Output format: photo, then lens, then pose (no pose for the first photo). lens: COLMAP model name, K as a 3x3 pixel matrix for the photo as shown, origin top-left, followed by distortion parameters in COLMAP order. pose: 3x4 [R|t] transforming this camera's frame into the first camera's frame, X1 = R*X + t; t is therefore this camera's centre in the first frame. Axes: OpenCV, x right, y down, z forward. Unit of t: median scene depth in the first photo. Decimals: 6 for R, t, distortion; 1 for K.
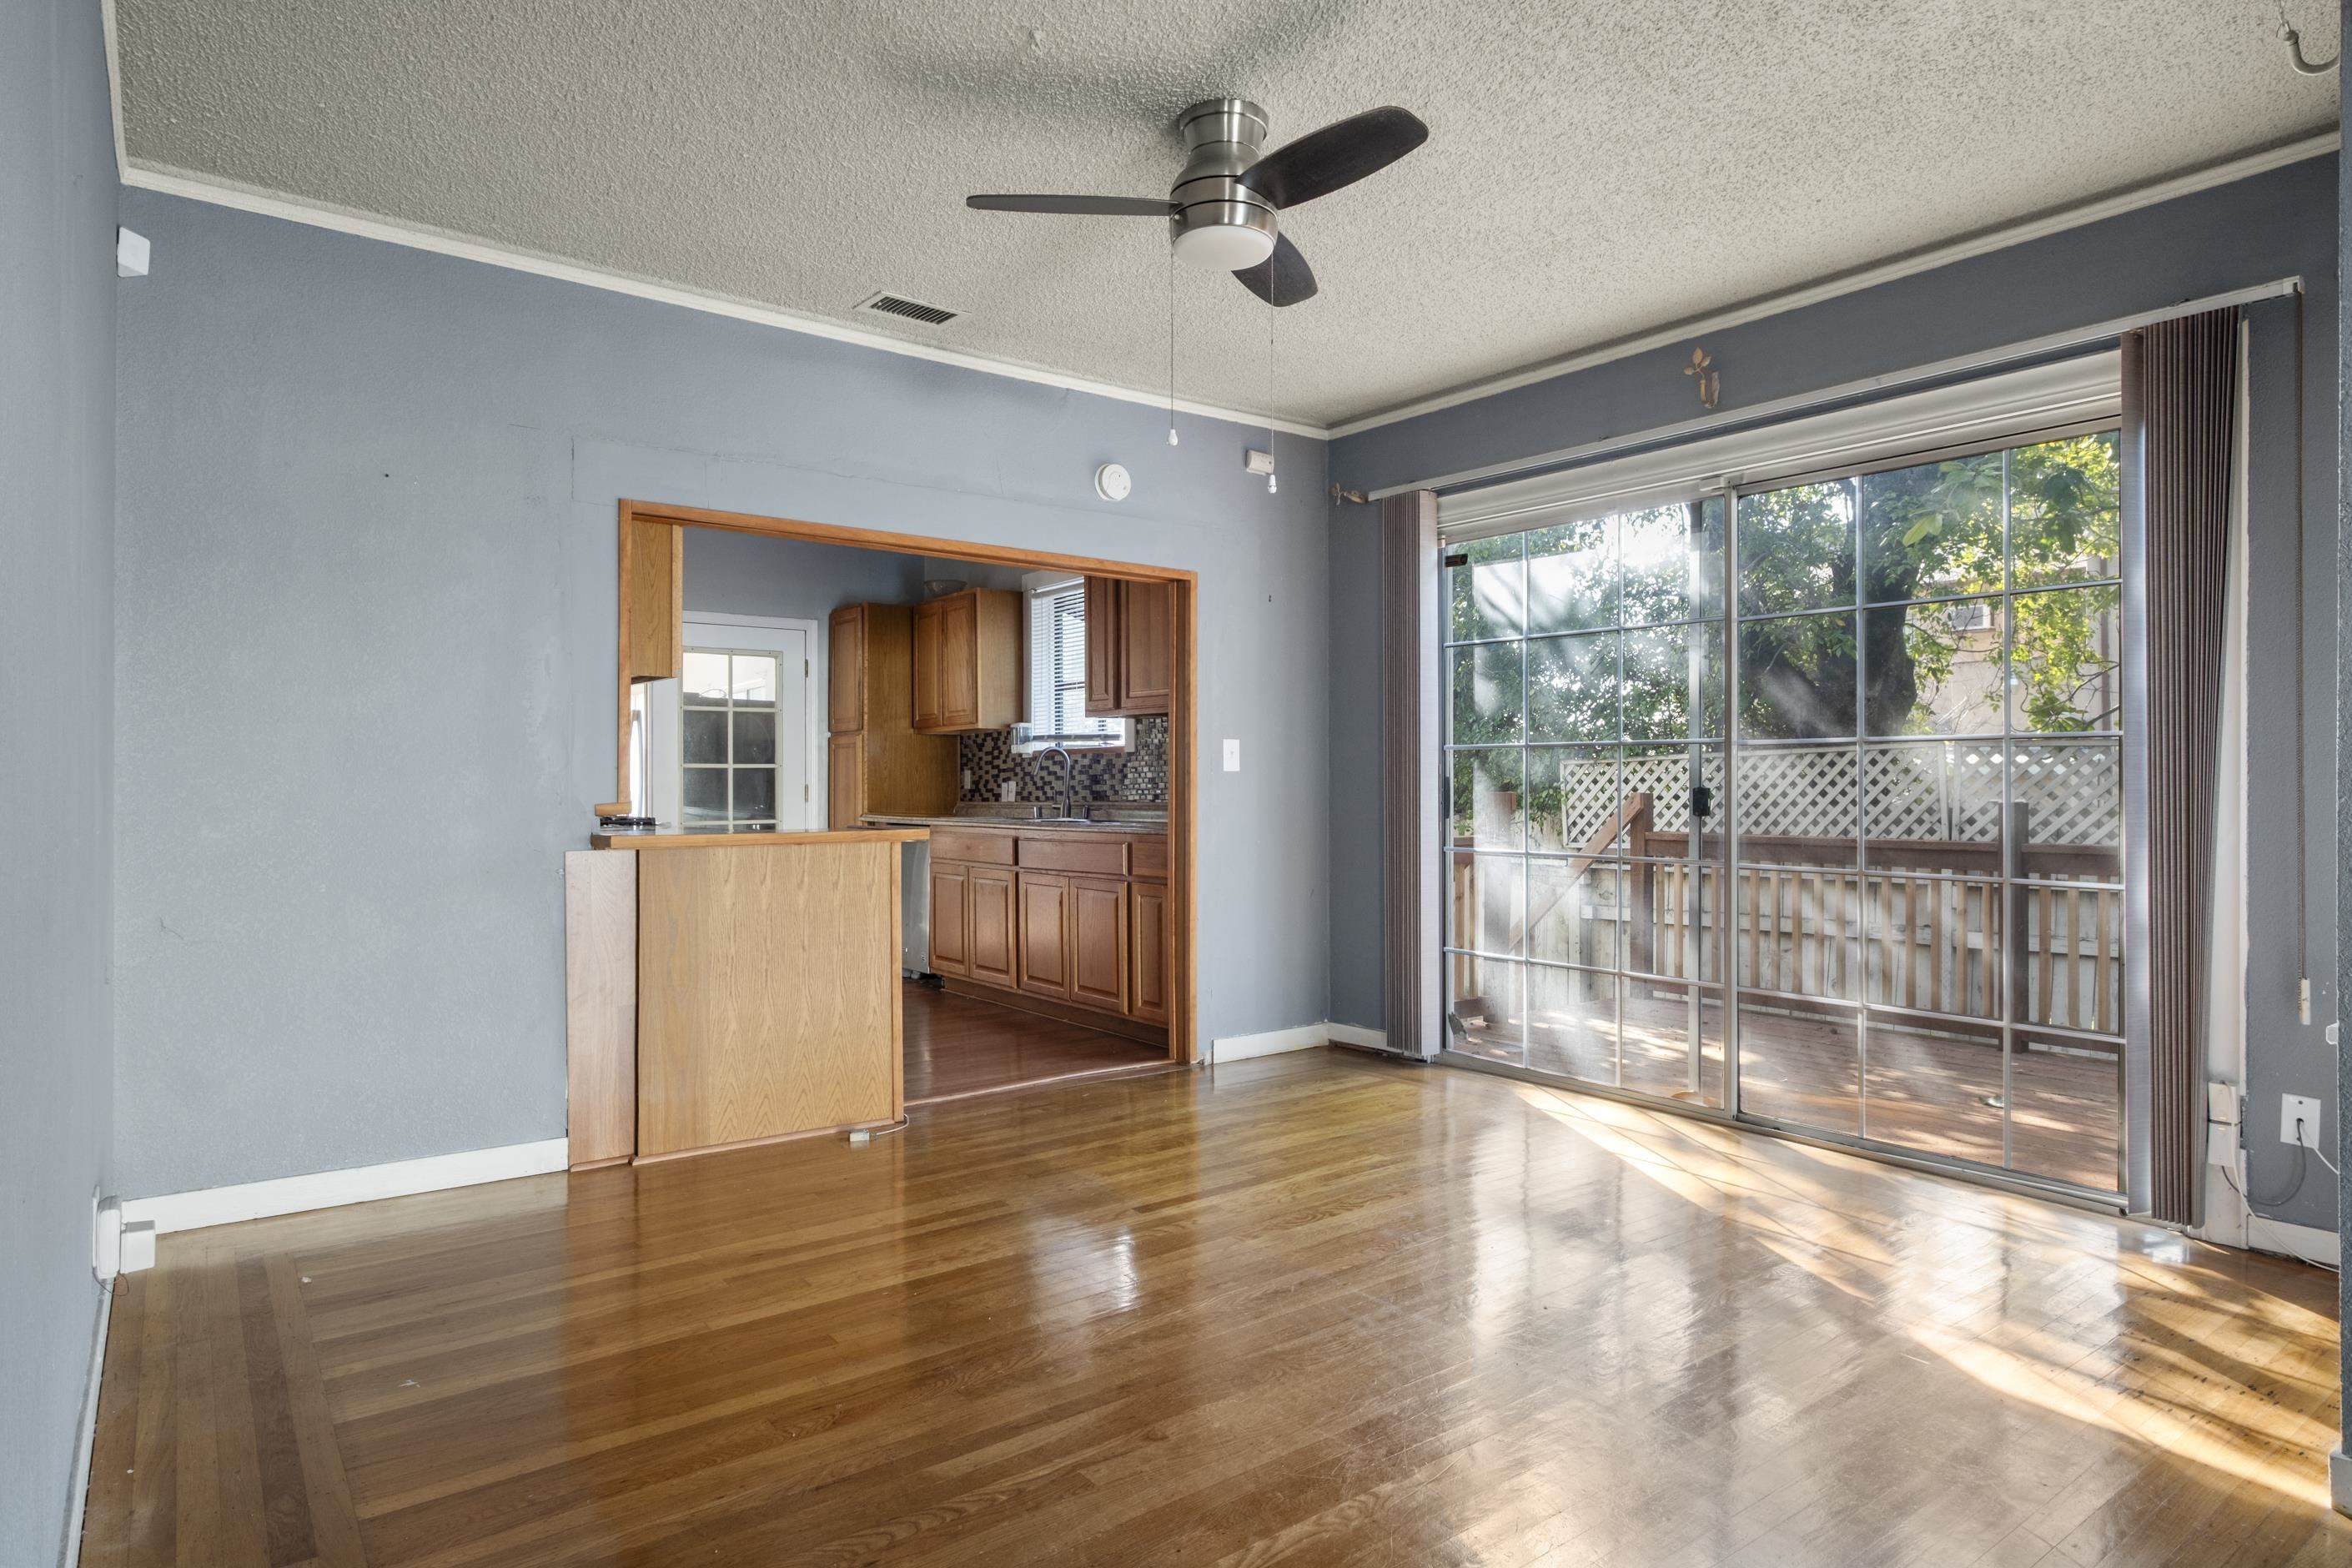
lens RADIAL K [[1329.6, 0, 1176.0], [0, 1329.6, 784.0], [0, 0, 1]] dist [-0.000243, 0.000076]
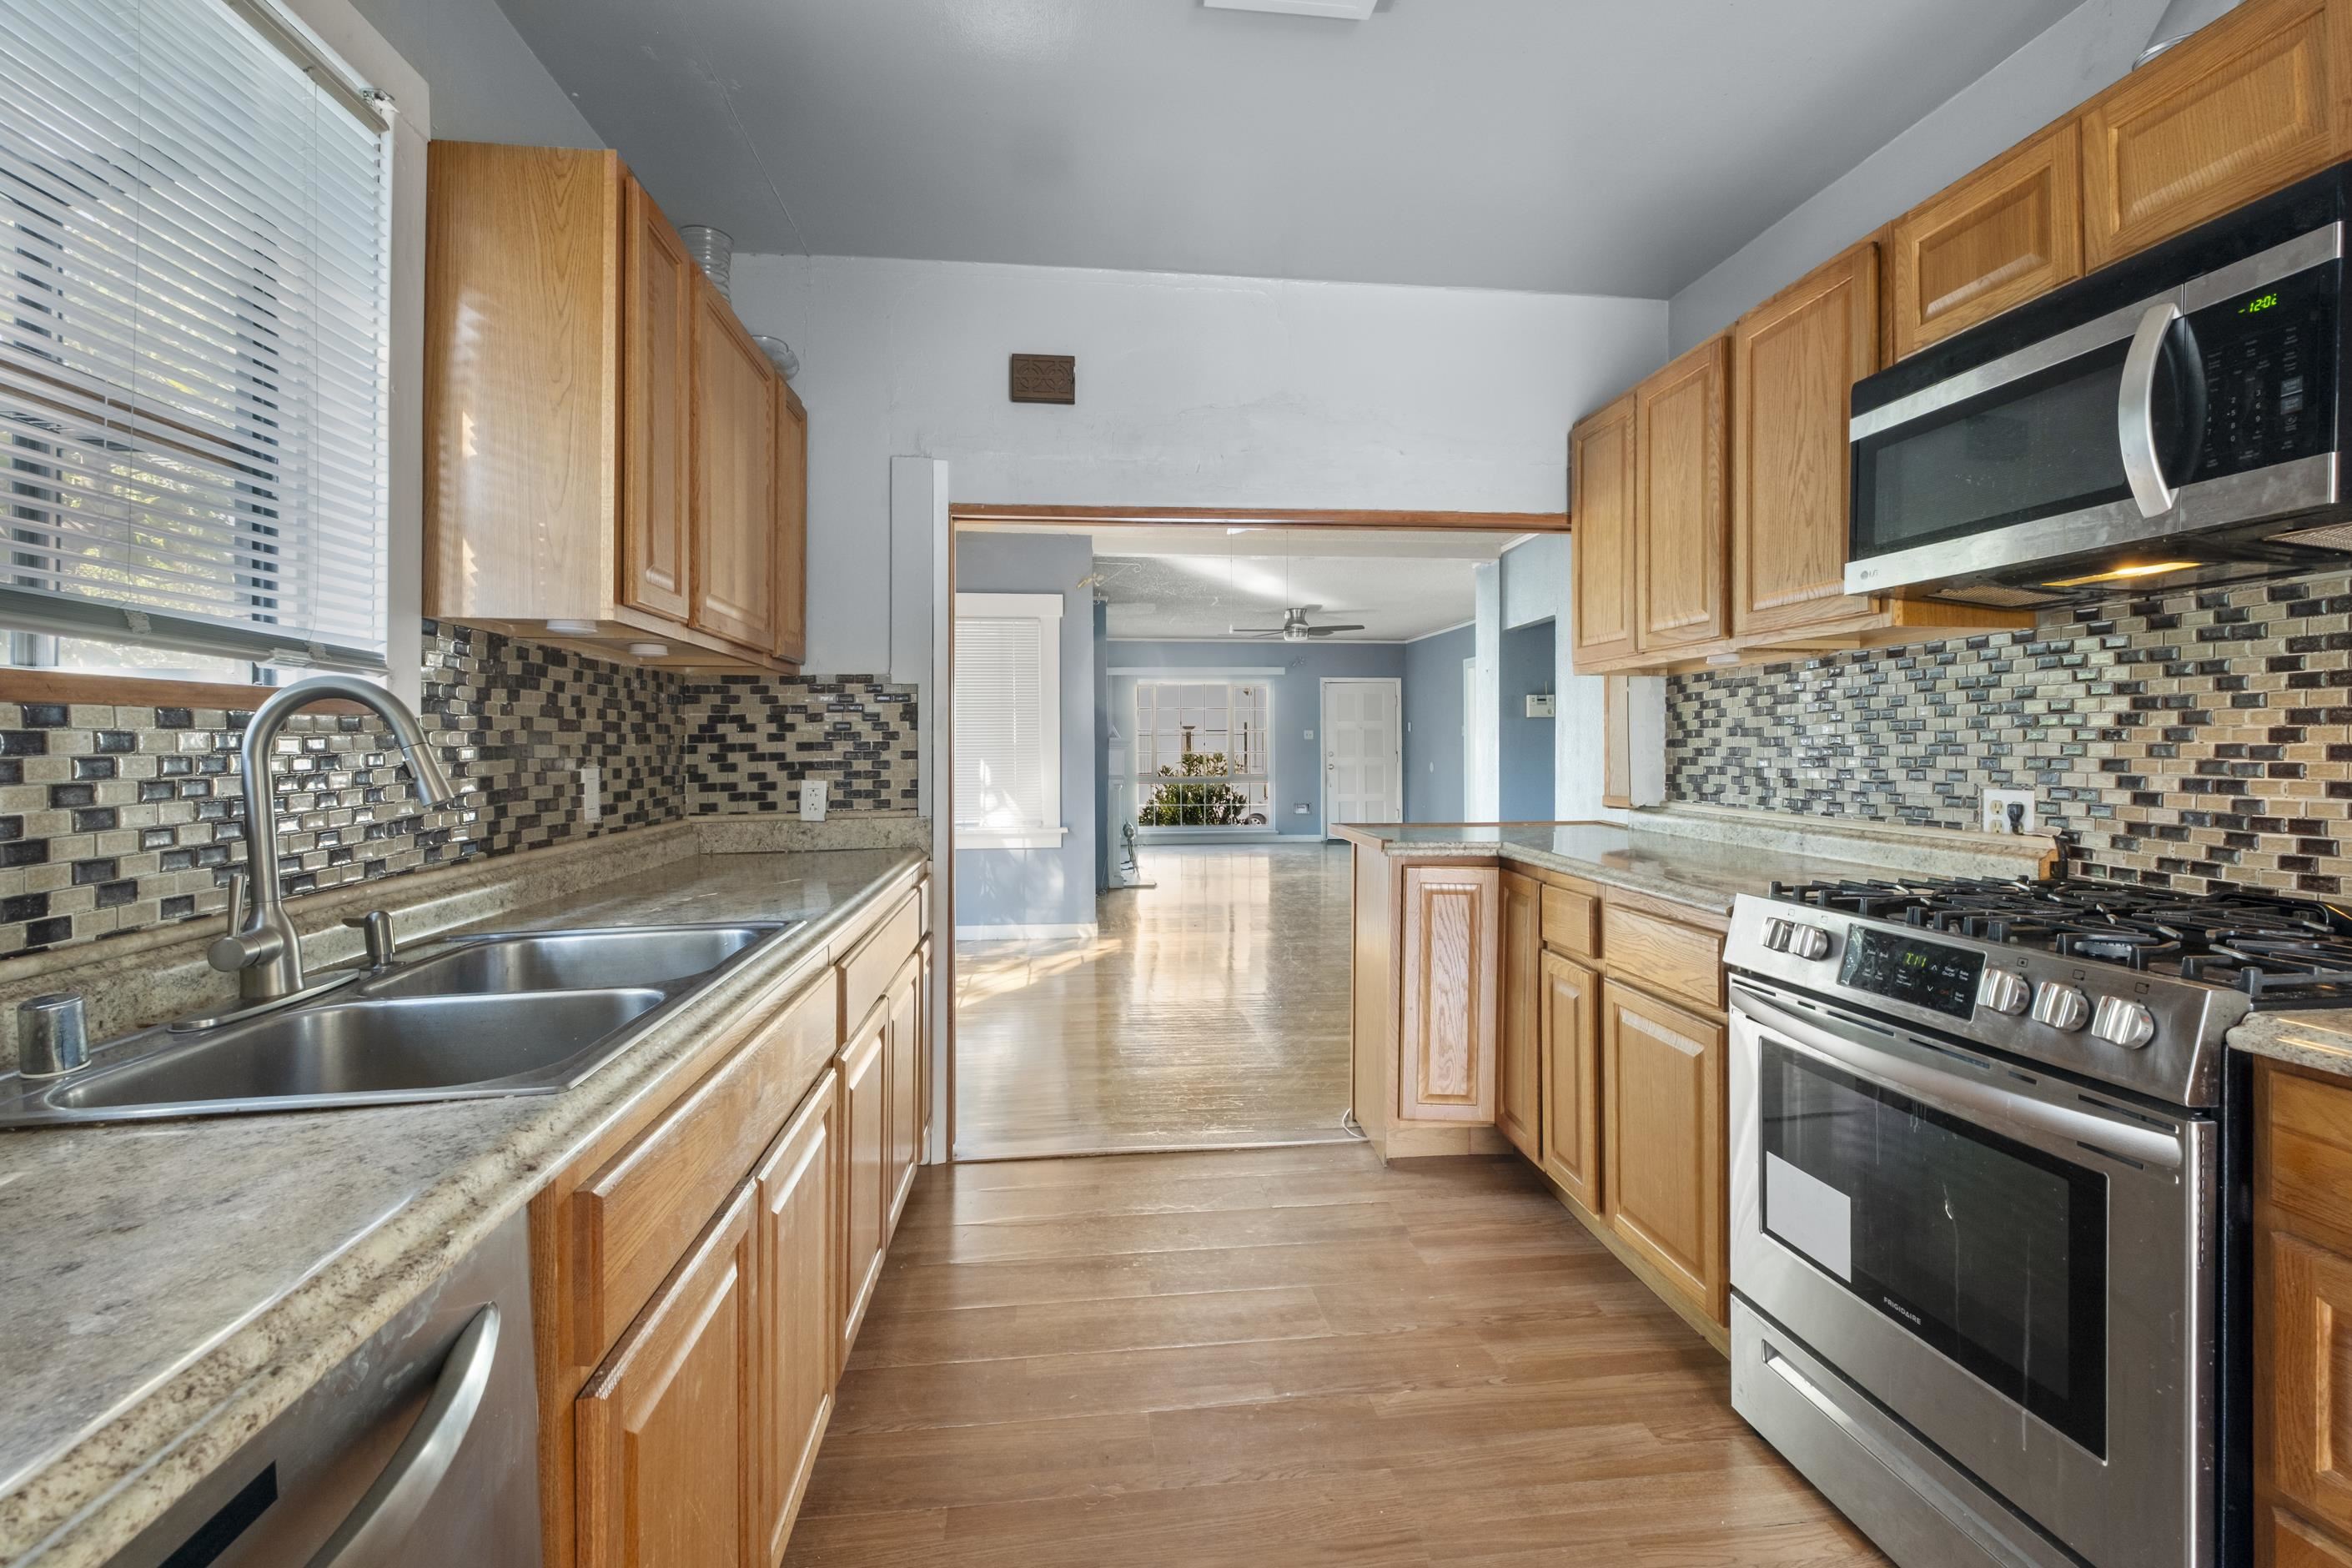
lens RADIAL K [[1032.2, 0, 1186.3], [0, 1032.2, 735.8], [0, 0, 1]] dist [0.000400, -0.006098]
pose [[-0.862136, 0.007731, 0.506619, -0.308746], [0.001821, 0.999924, -0.012159, -0.015780], [-0.506674, -0.009560, -0.862084, 1.085111]]
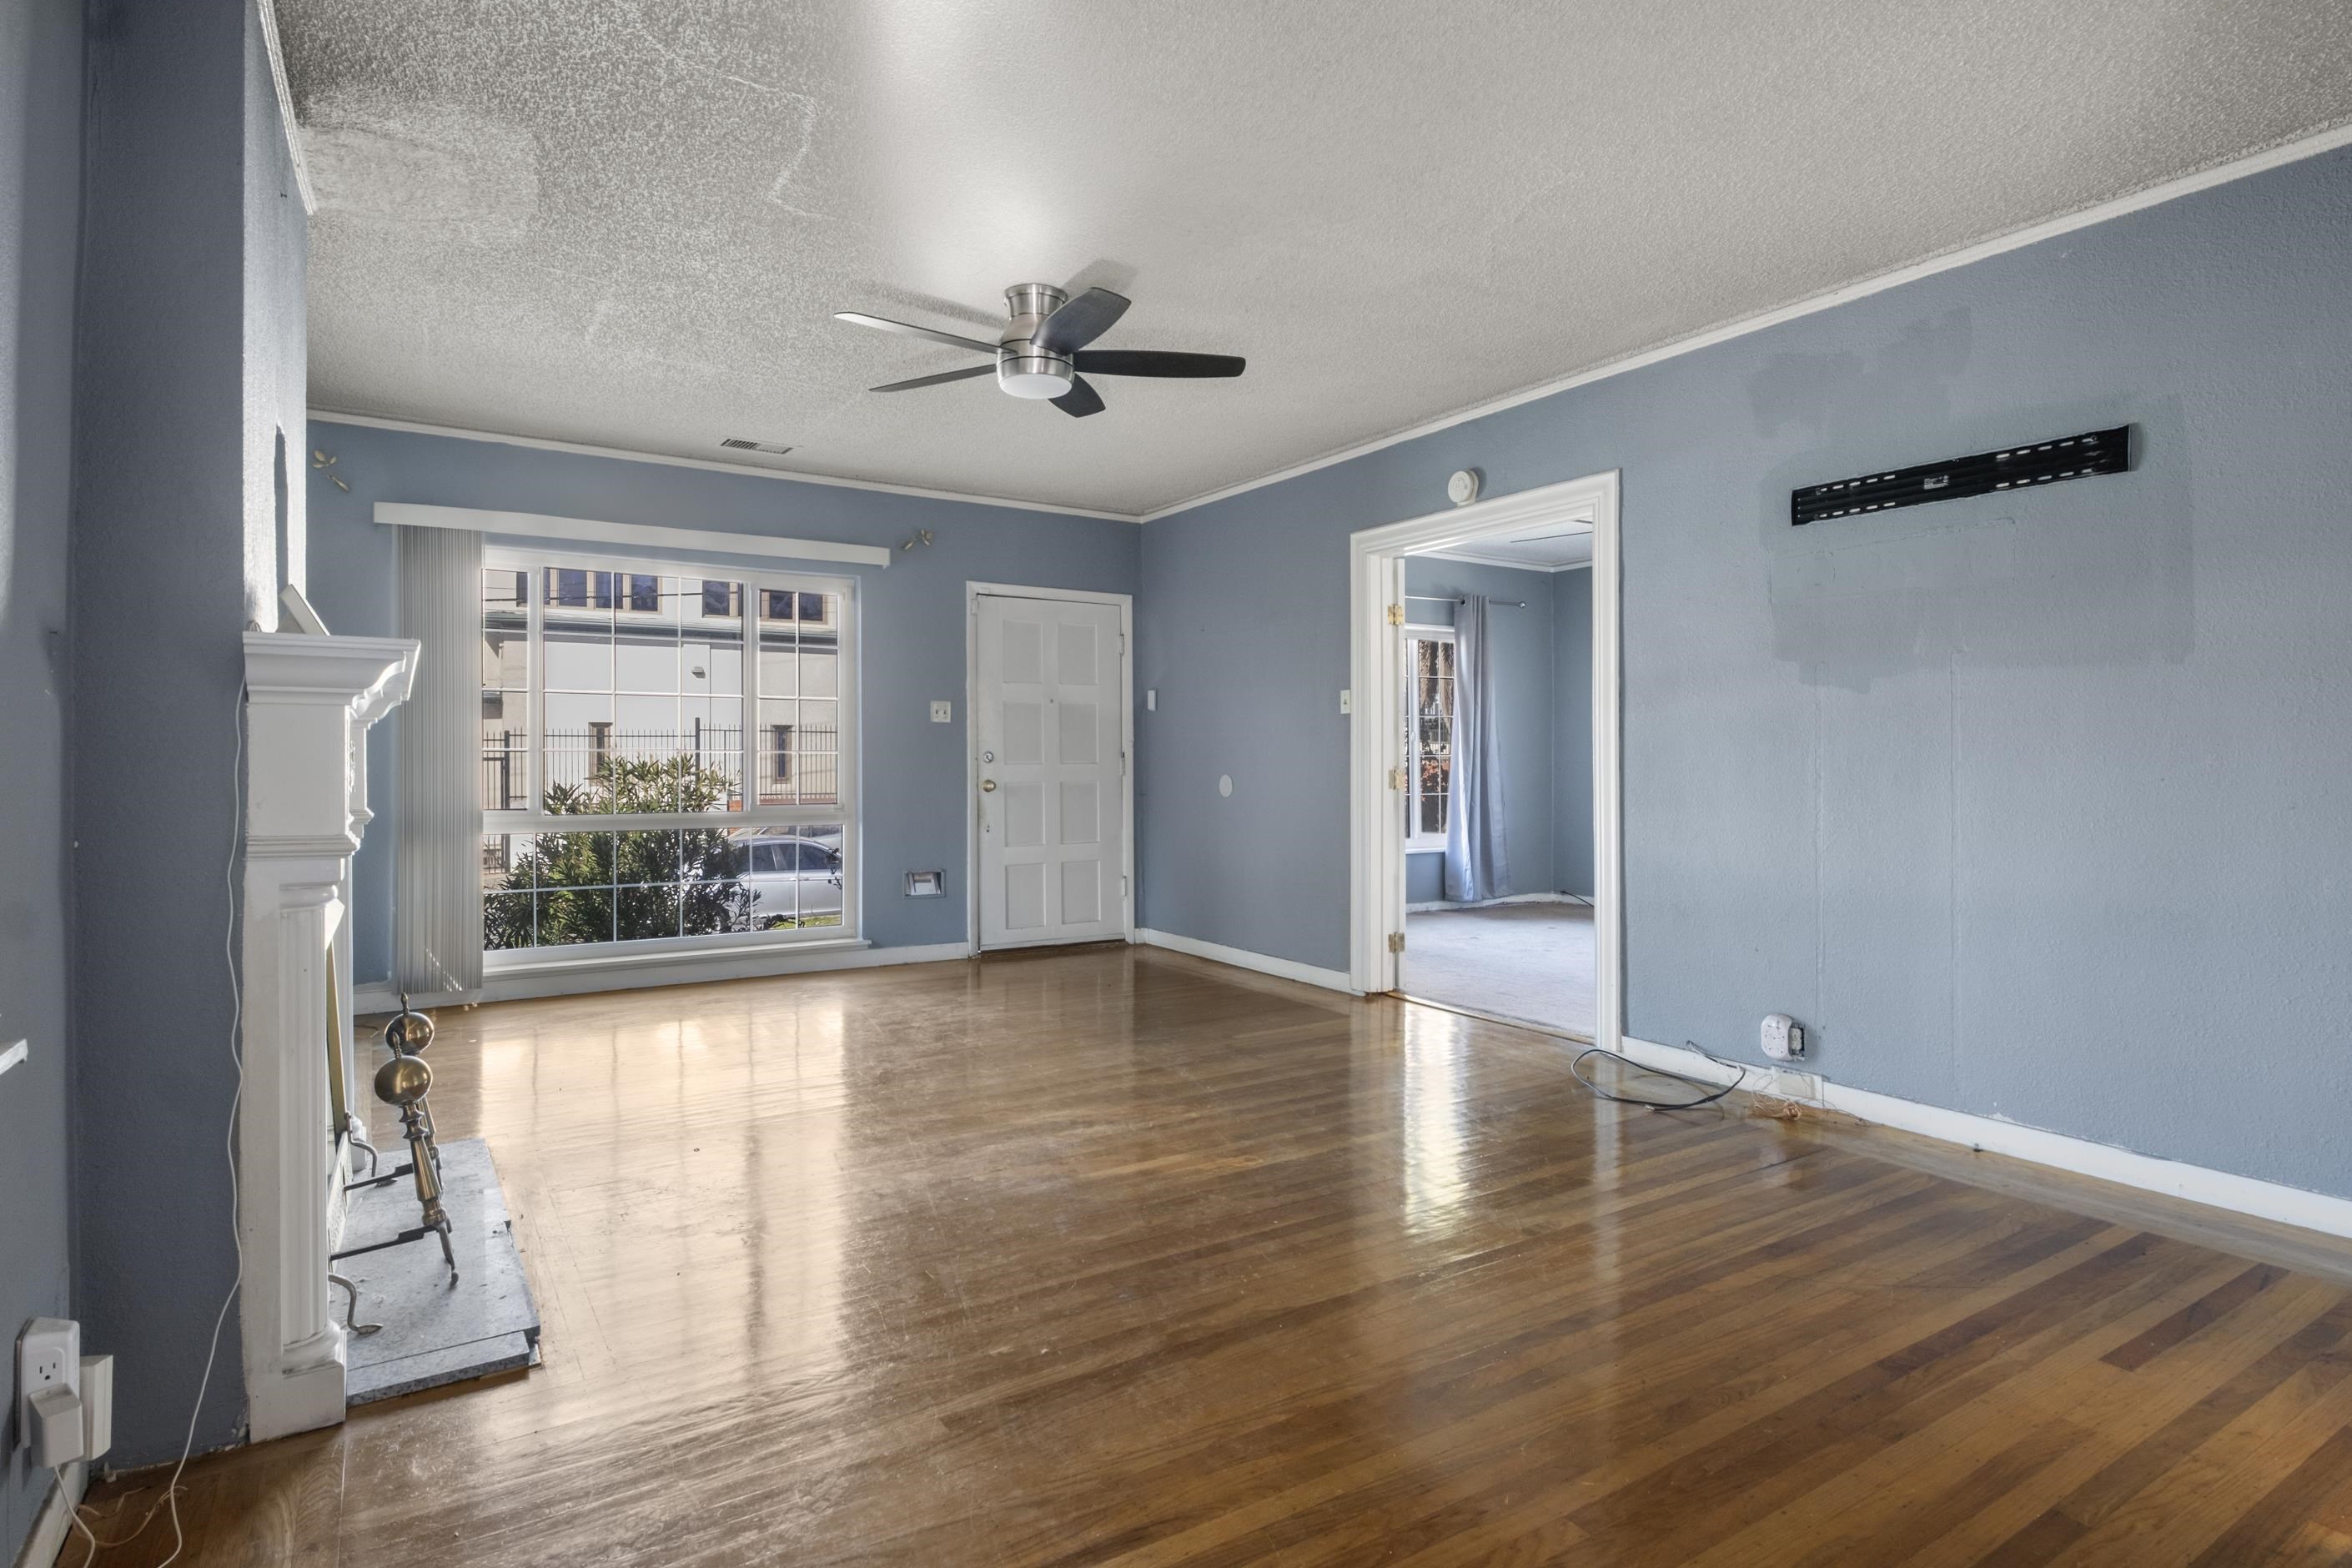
lens RADIAL K [[1221.4, 0, 1175.2], [0, 1221.4, 759.5], [0, 0, 1]] dist [-0.001598, -0.000090]
pose [[-0.996584, 0.000372, 0.082588, 0.199993], [0.000242, 0.999999, -0.001583, -0.000921], [-0.082588, -0.001557, -0.996583, 0.274264]]
